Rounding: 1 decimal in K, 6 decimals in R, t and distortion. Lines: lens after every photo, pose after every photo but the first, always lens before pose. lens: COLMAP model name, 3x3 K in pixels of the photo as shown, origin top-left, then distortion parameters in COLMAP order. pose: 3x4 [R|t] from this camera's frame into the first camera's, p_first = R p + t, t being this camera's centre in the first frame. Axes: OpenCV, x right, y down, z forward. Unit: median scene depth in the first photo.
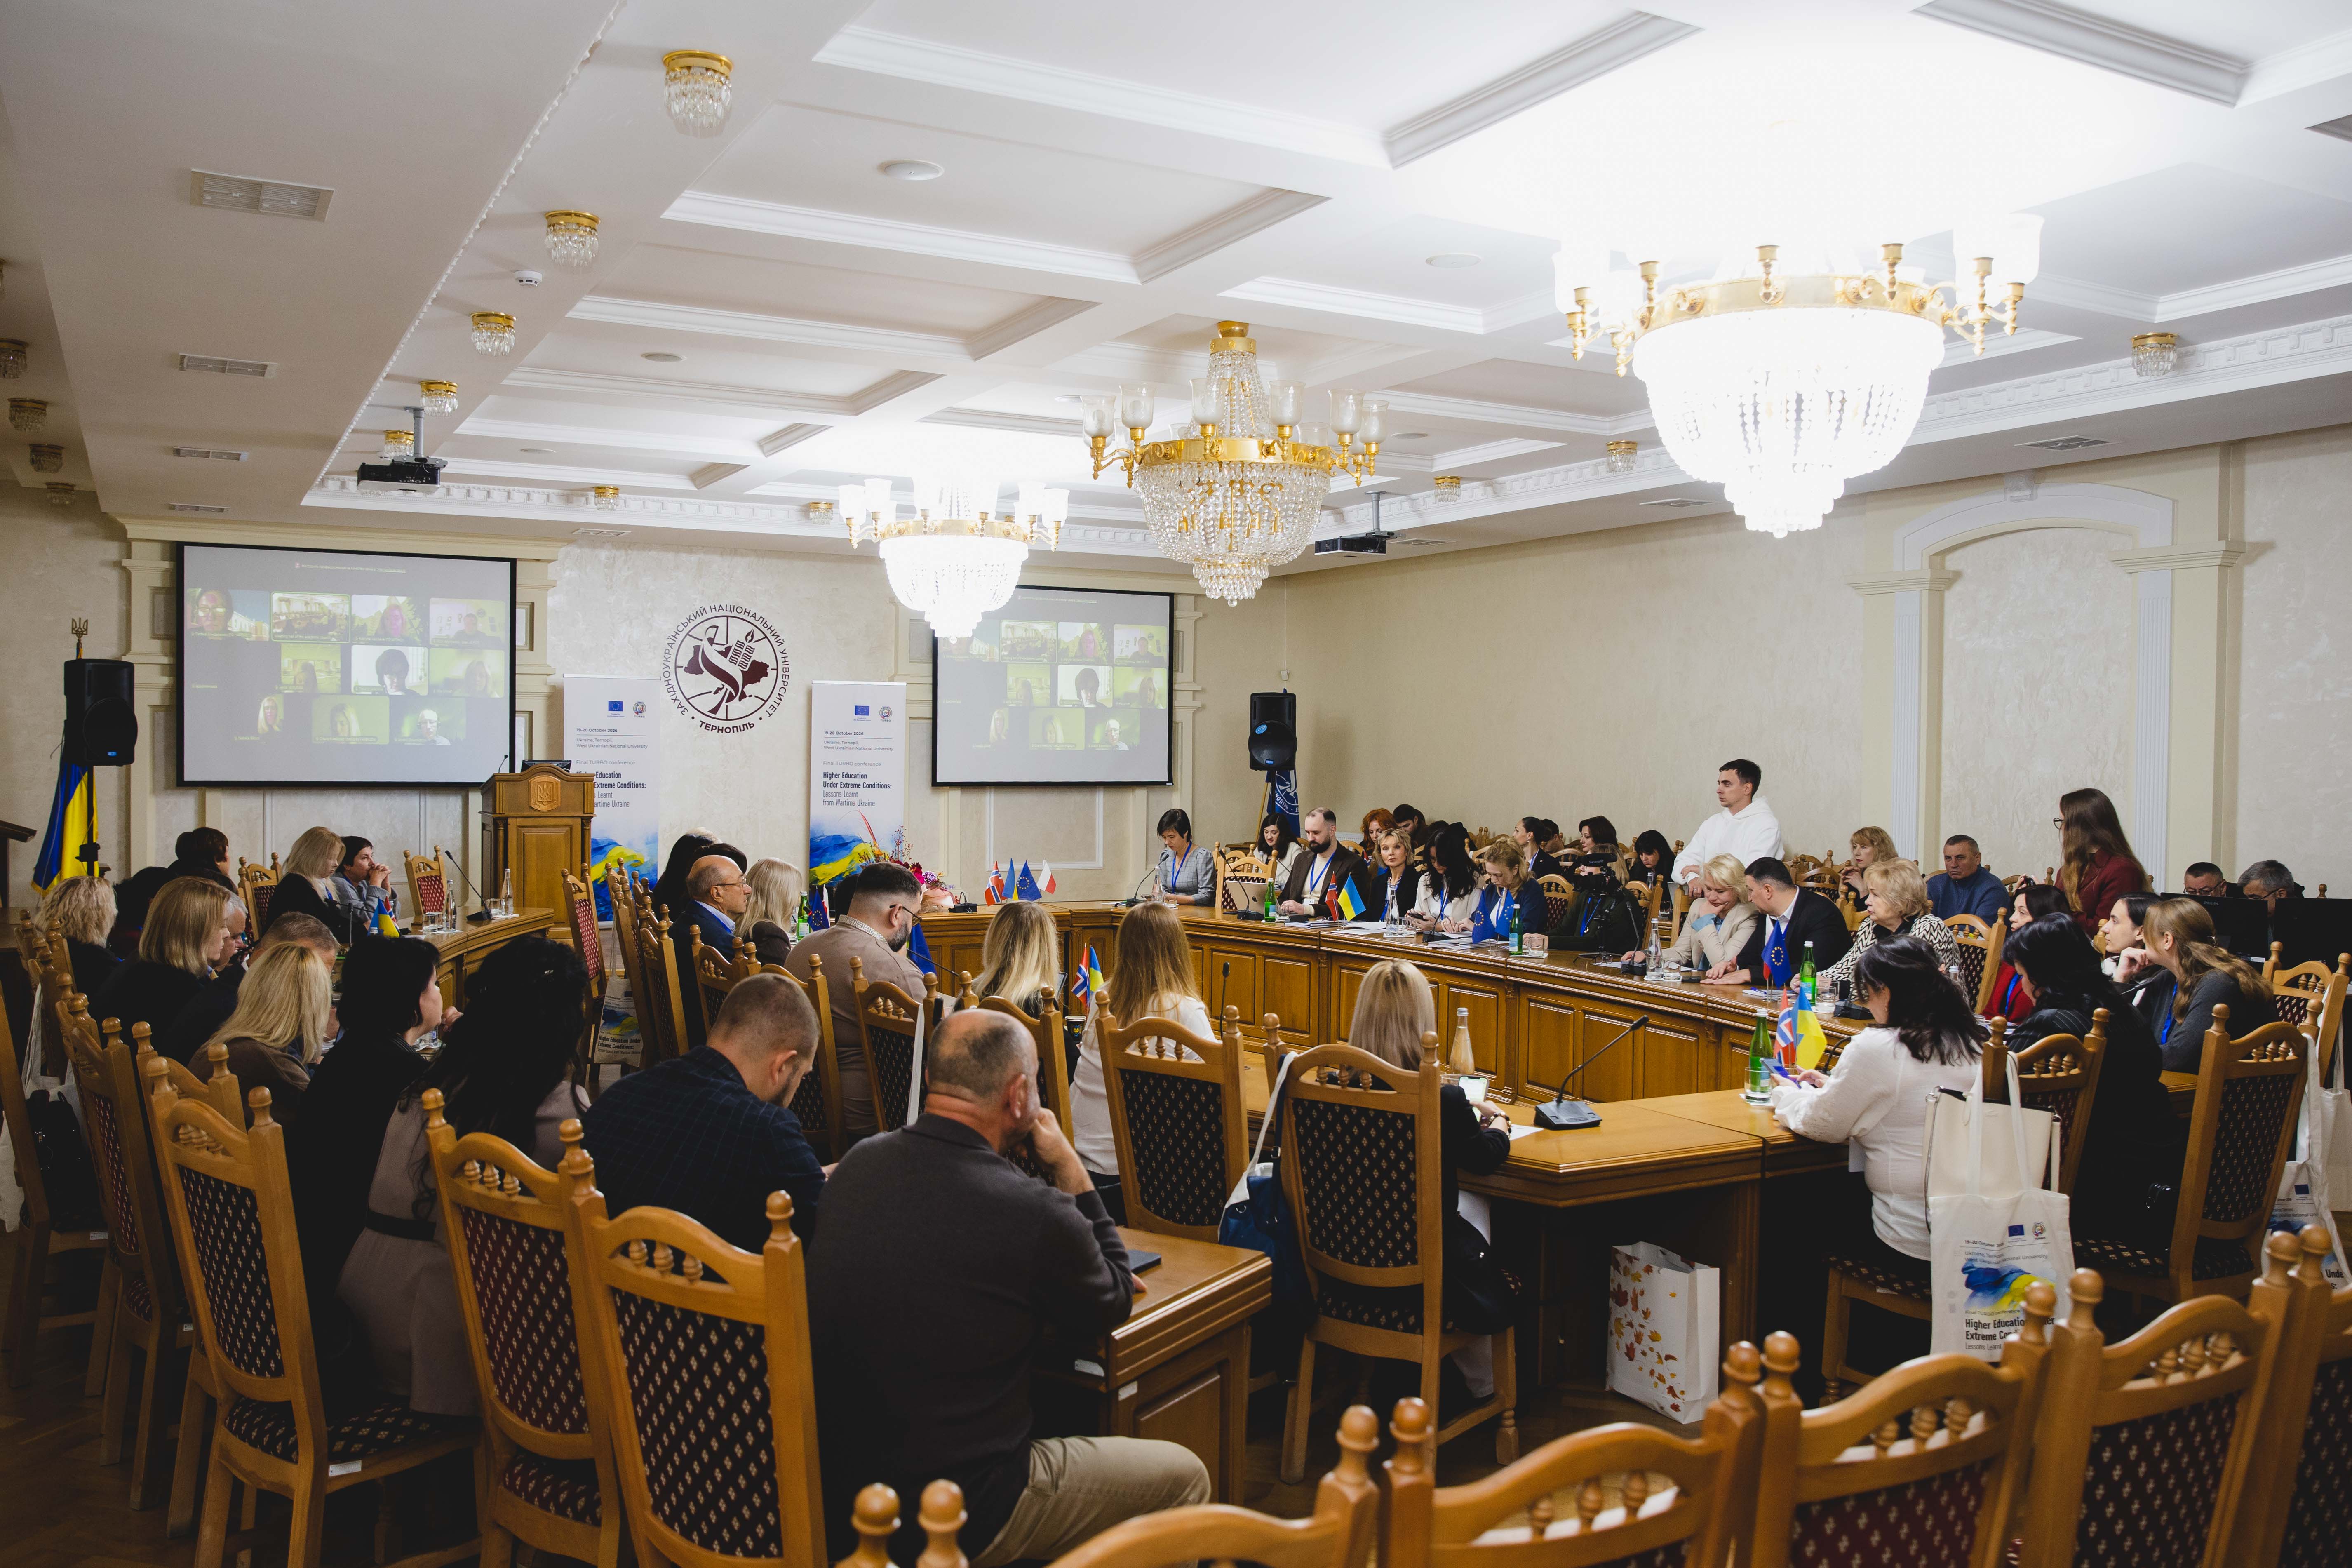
lens RADIAL K [[2097.6, 0, 1176.0], [0, 2097.6, 784.0], [0, 0, 1]] dist [-0.047835, -0.000361]
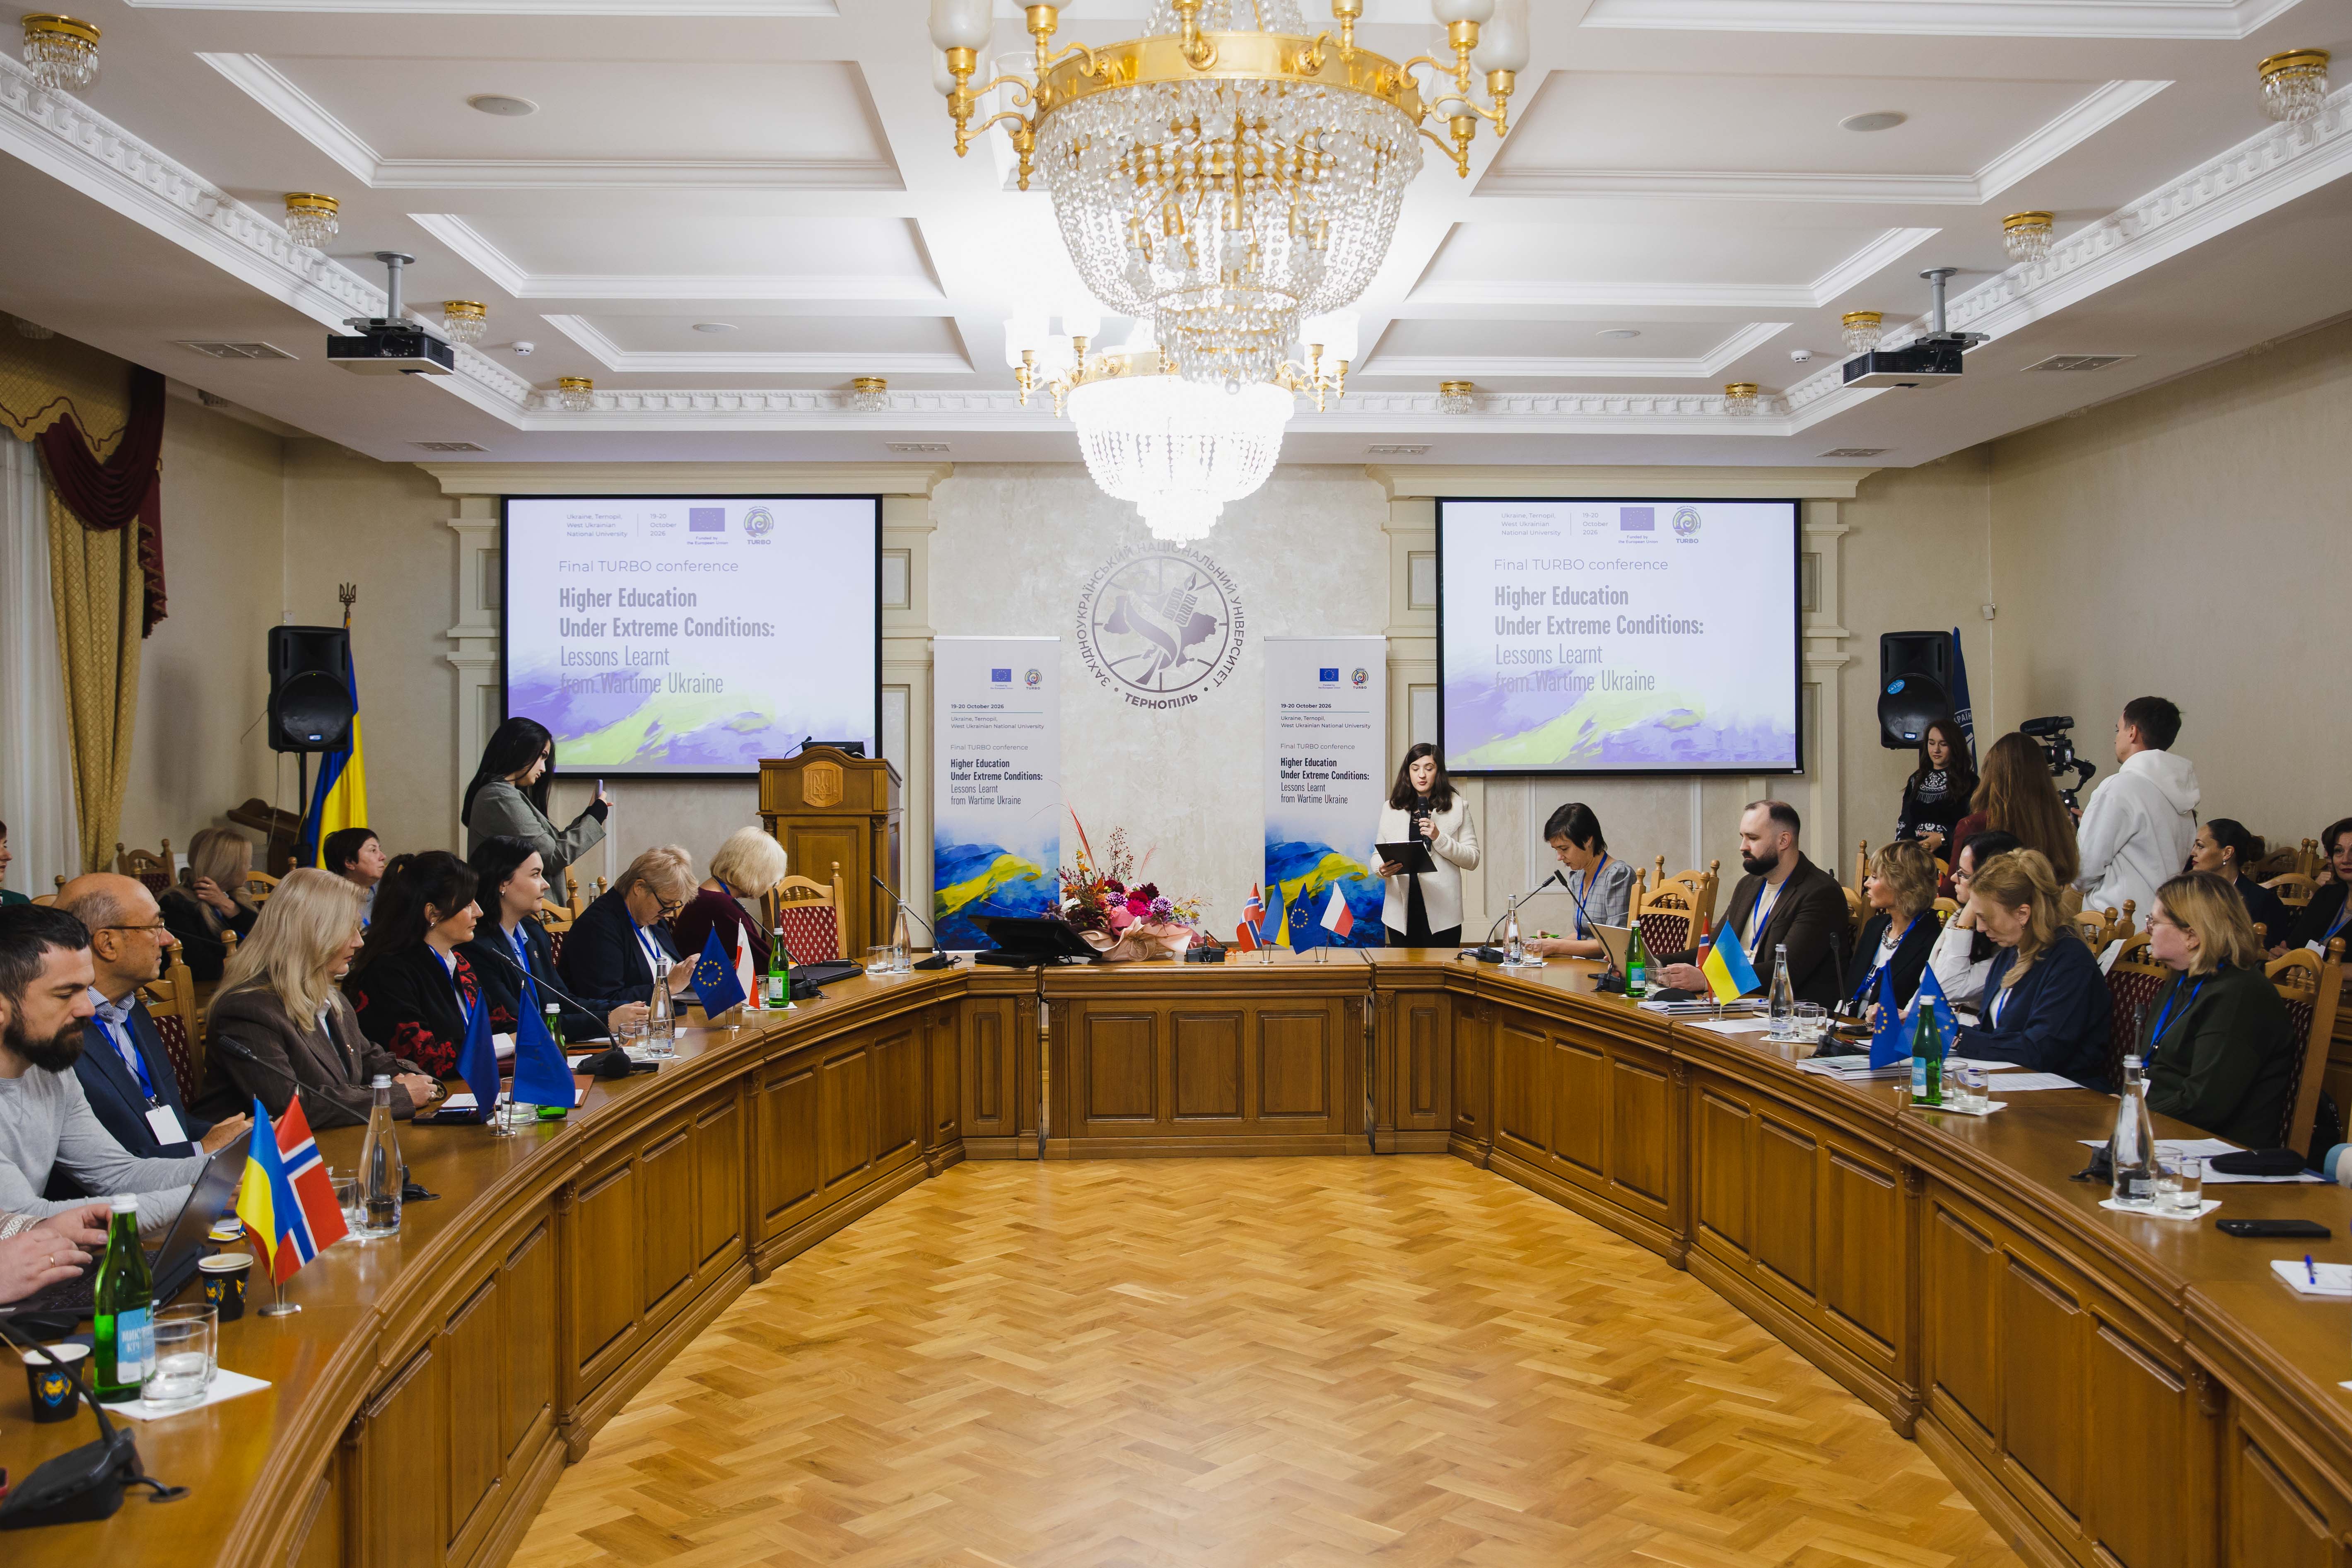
lens RADIAL K [[2097.5, 0, 1176.0], [0, 2097.5, 784.0], [0, 0, 1]] dist [-0.047835, -0.000361]
pose [[0.887611, -0.004700, -0.460571, 0.147282], [0.002860, 0.999985, -0.004692, 0.007051], [0.460586, 0.002847, 0.887611, 0.322206]]
